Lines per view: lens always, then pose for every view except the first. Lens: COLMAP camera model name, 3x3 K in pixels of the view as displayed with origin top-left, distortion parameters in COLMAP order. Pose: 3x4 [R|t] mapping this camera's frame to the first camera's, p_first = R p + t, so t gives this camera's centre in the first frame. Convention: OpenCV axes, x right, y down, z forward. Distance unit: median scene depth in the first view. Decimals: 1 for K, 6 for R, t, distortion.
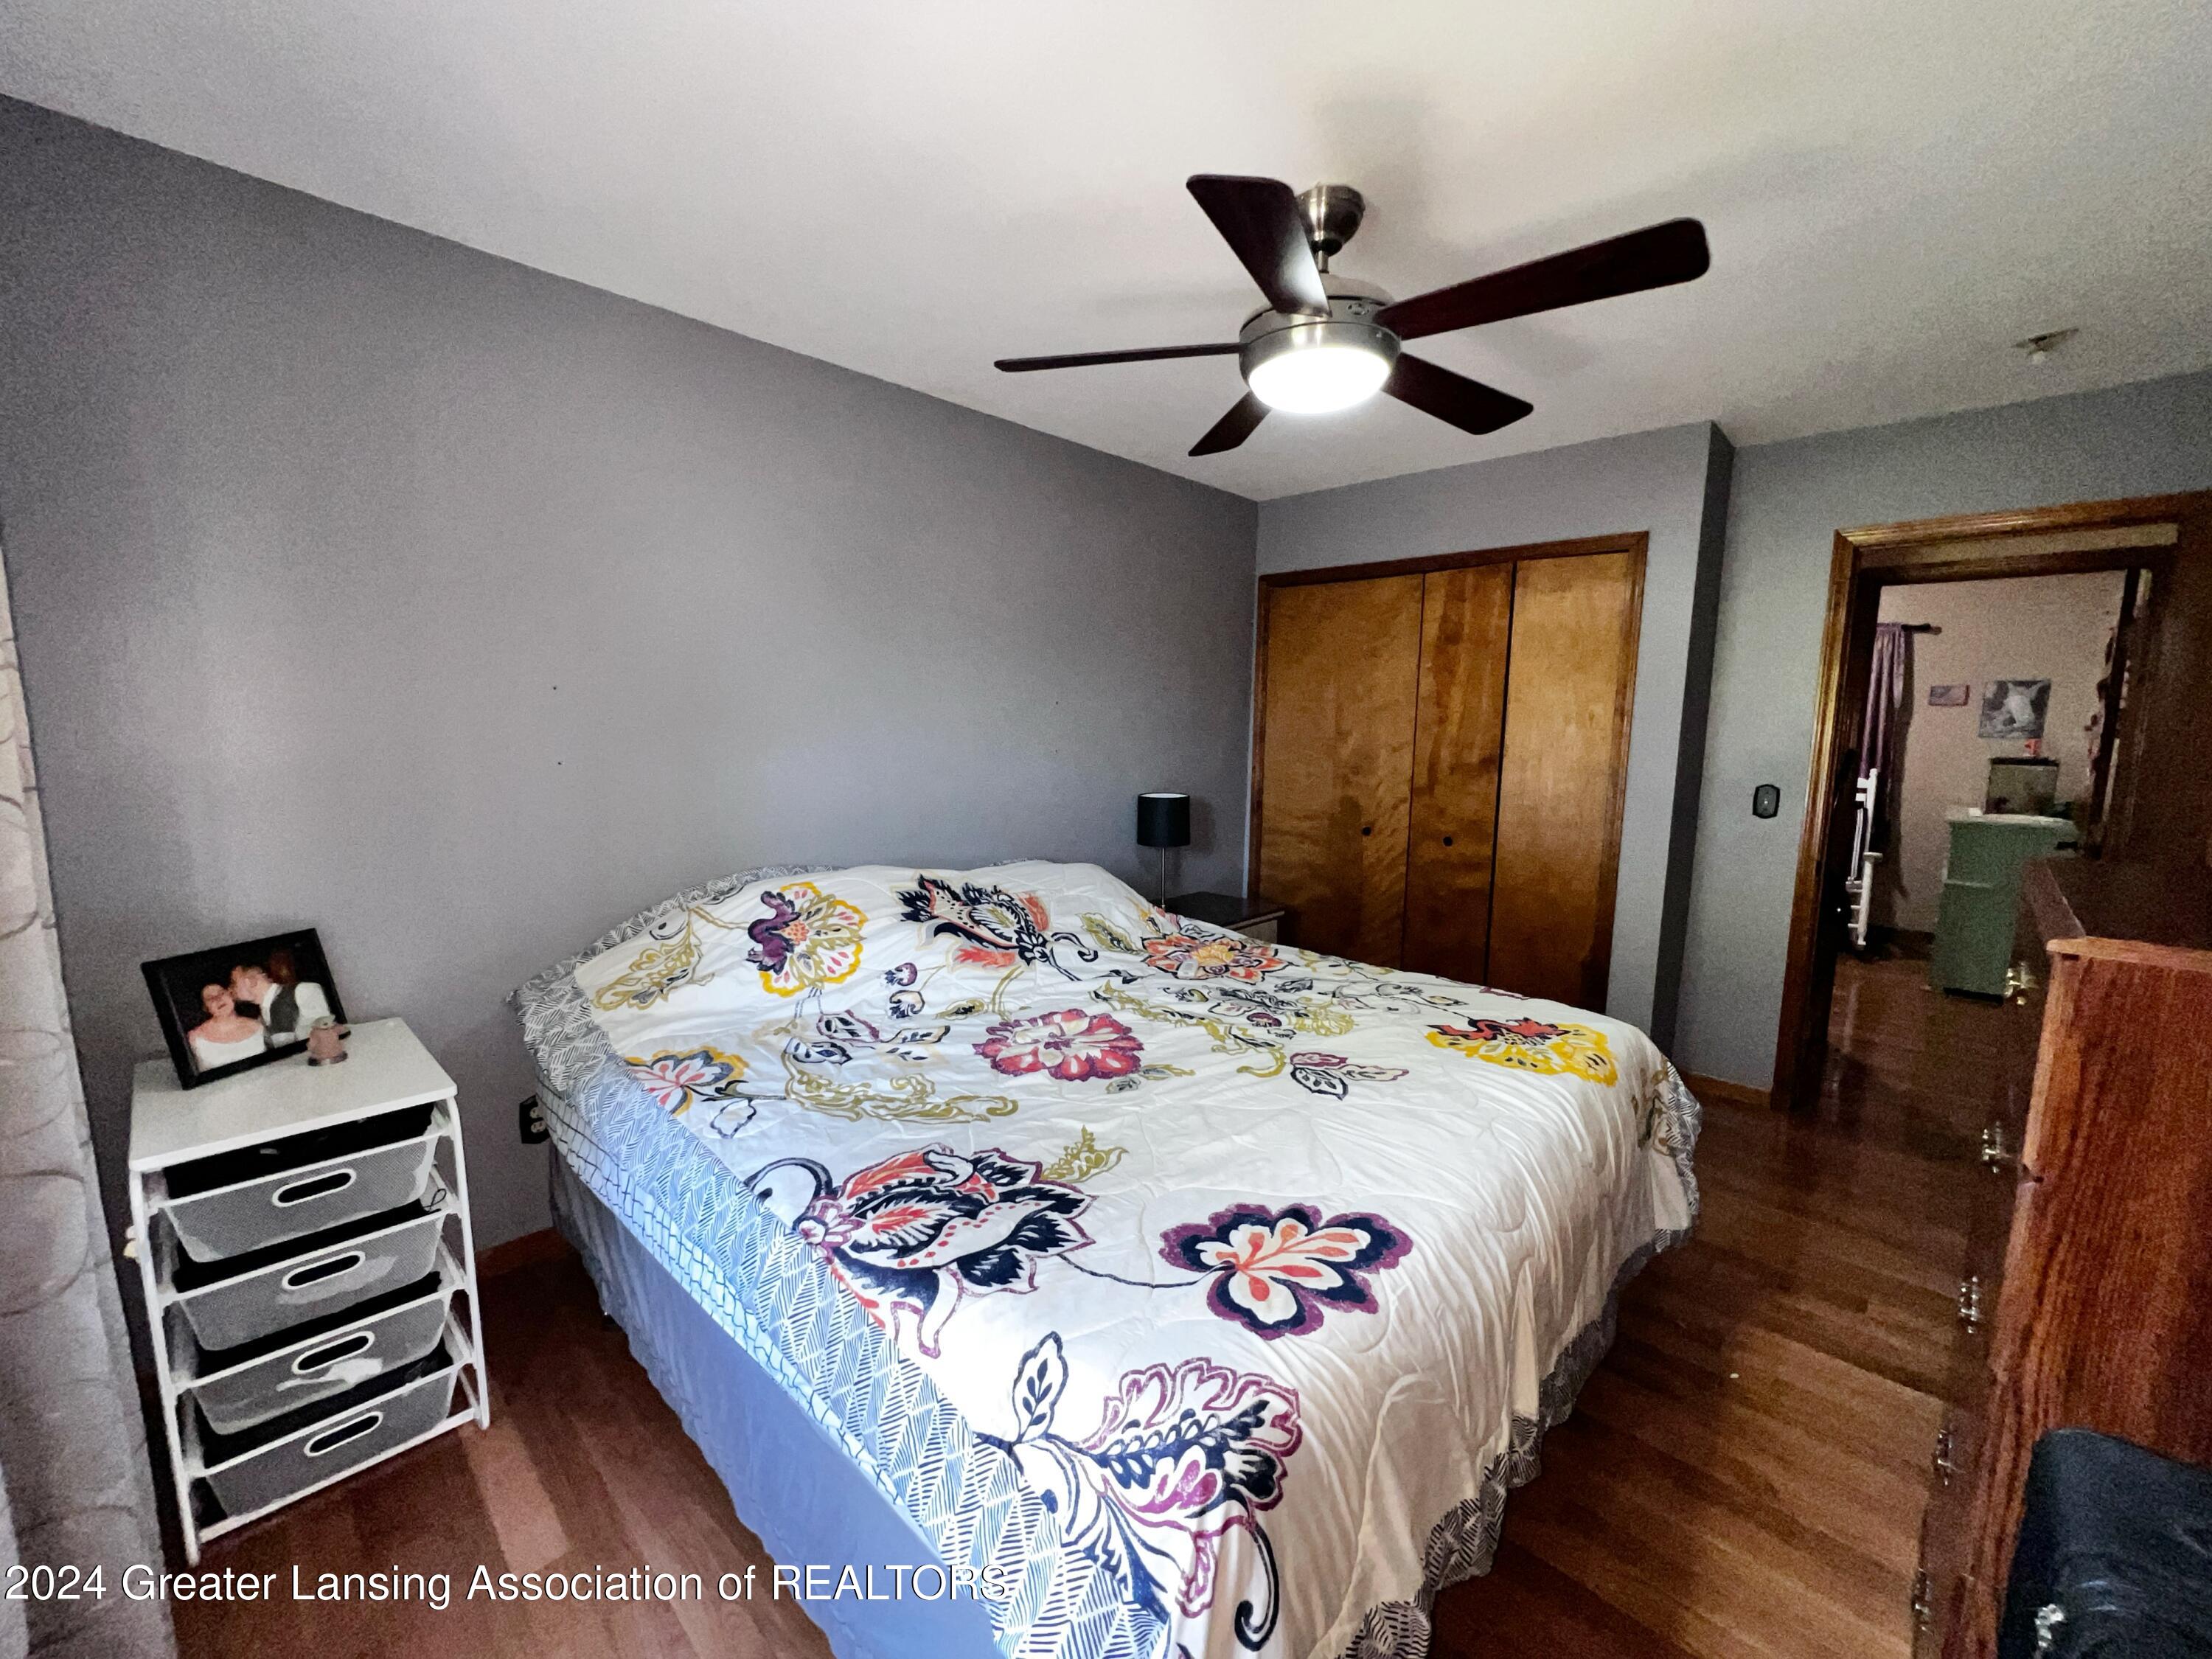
lens RADIAL K [[891.0, 0, 1109.9], [0, 891.0, 830.8], [0, 0, 1]] dist [0.000957, 0.000141]
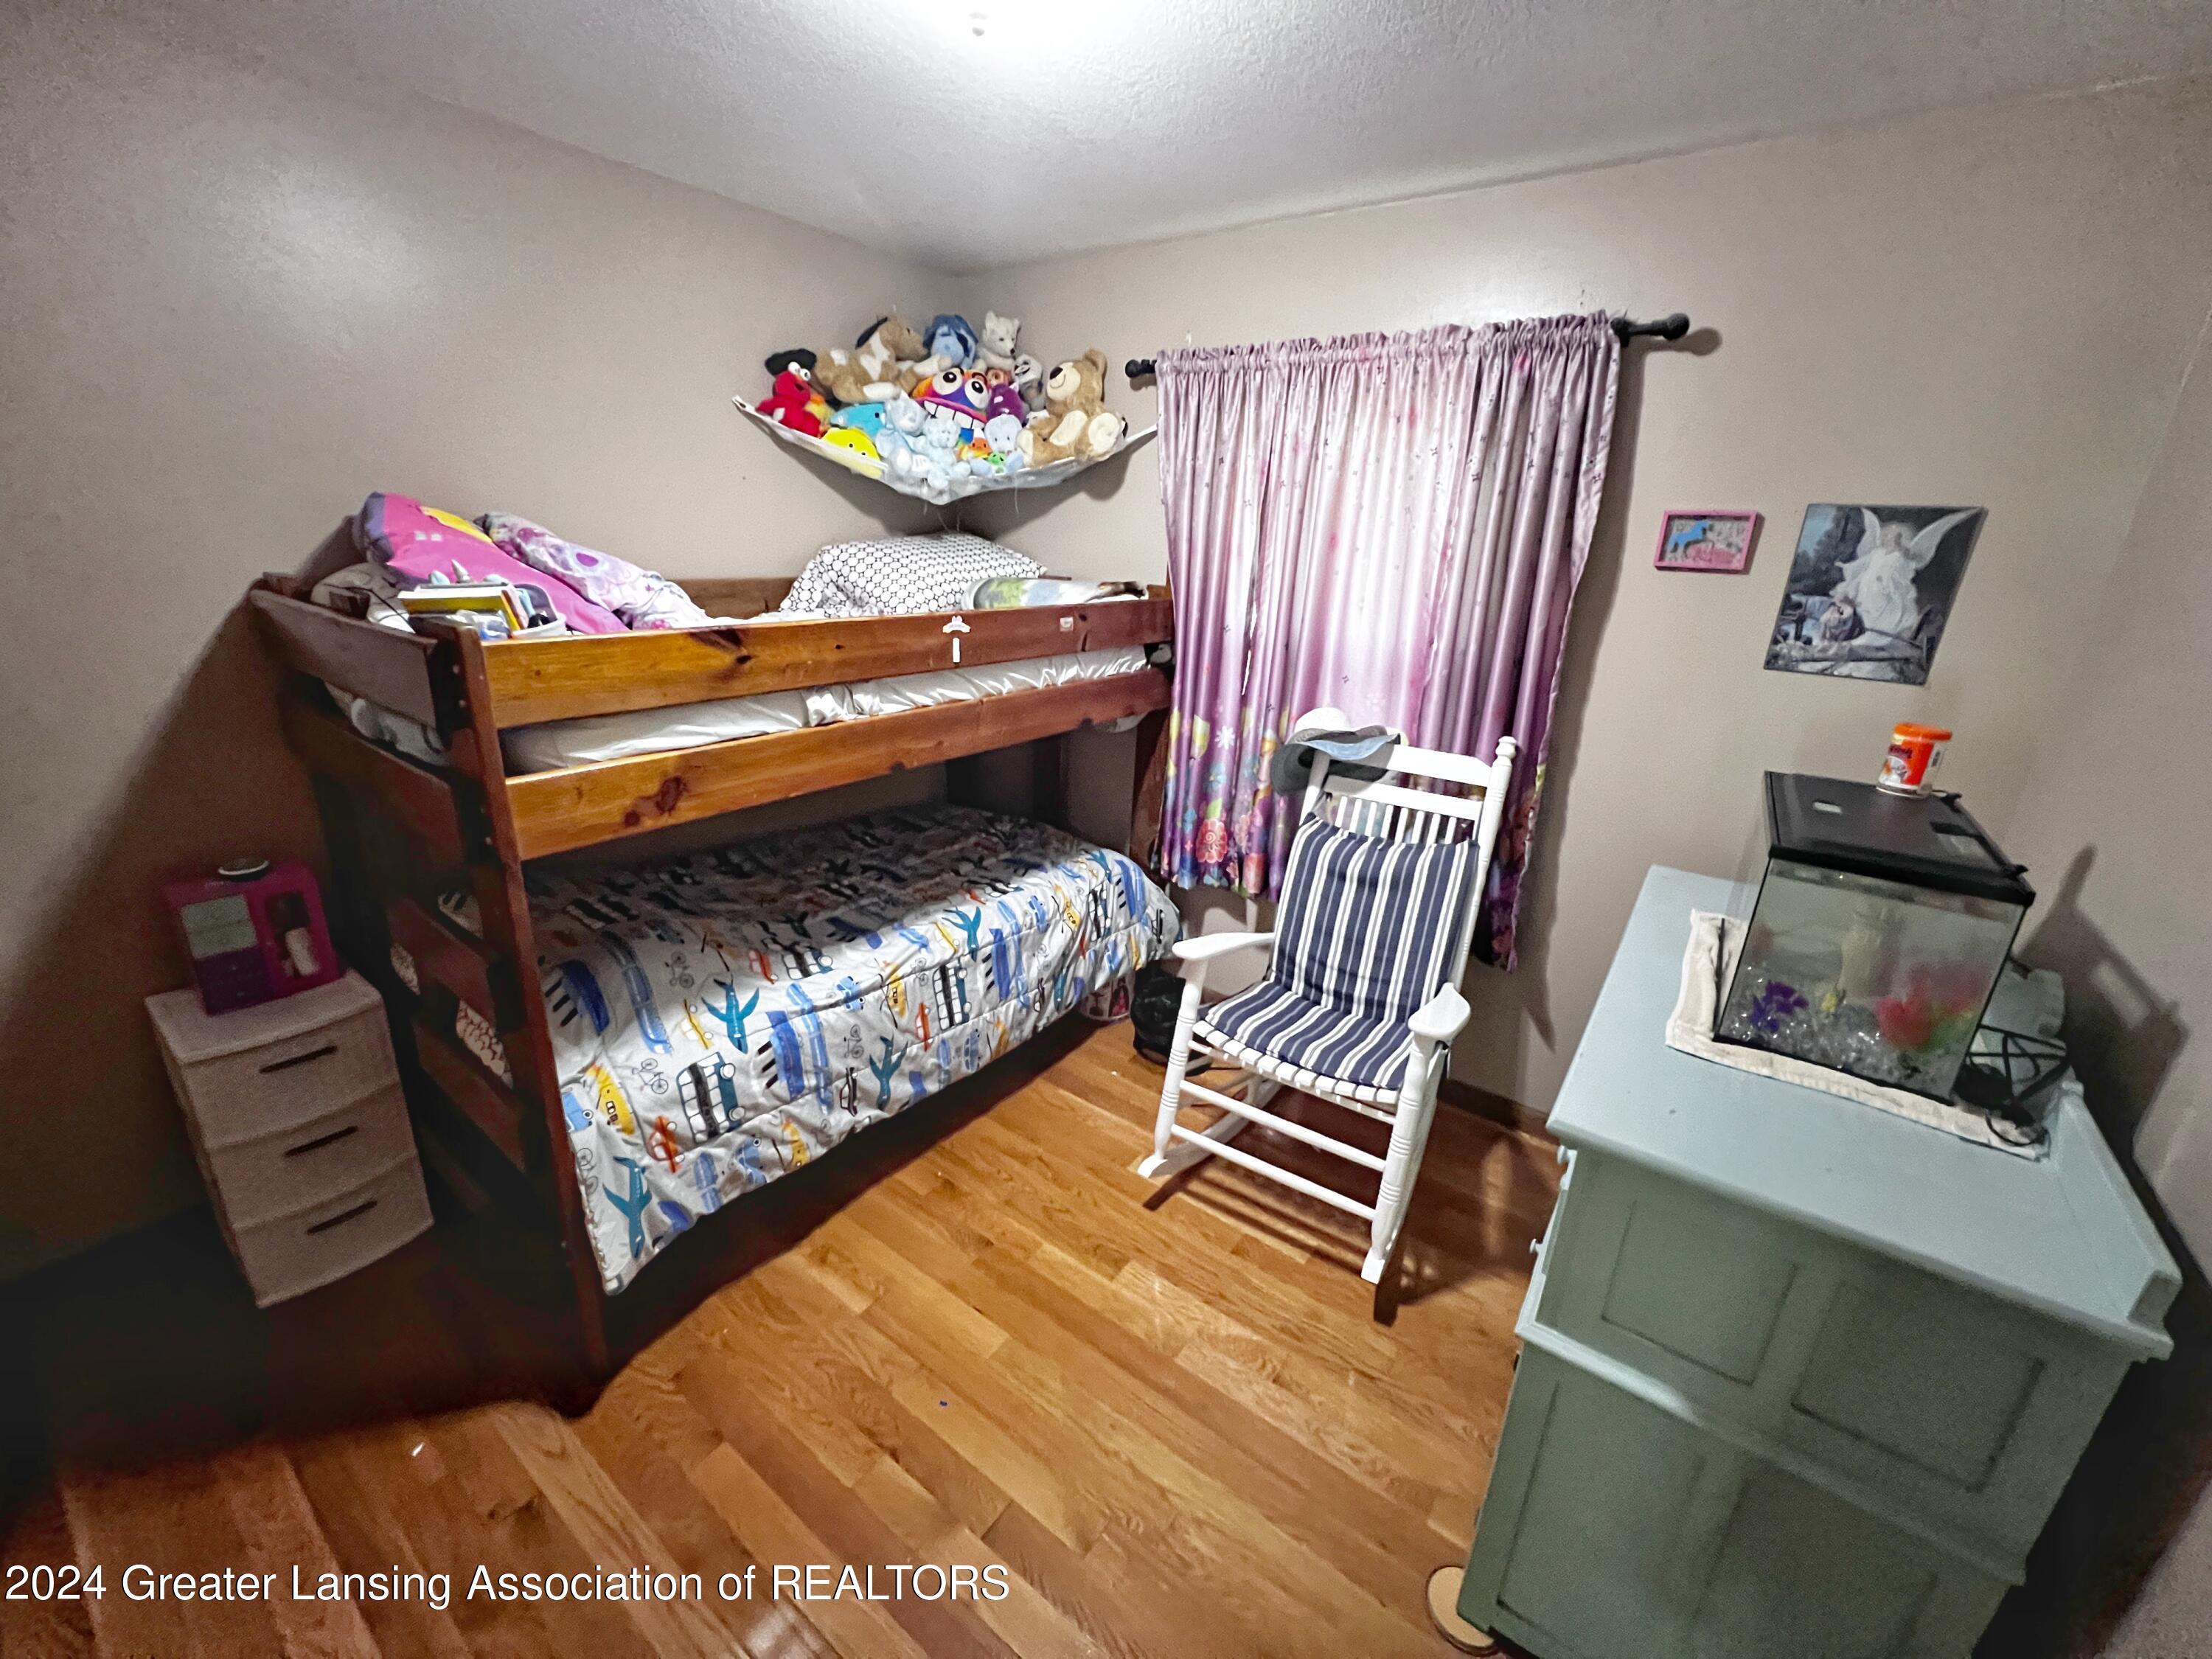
lens RADIAL K [[891.0, 0, 1102.3], [0, 891.0, 826.6], [0, 0, 1]] dist [0.000957, 0.000141]
pose [[0.989499, -0.006925, 0.144374, 0.916346], [-0.020188, 0.982440, 0.185484, -0.143631], [-0.143123, -0.186451, 0.971983, 0.942778]]
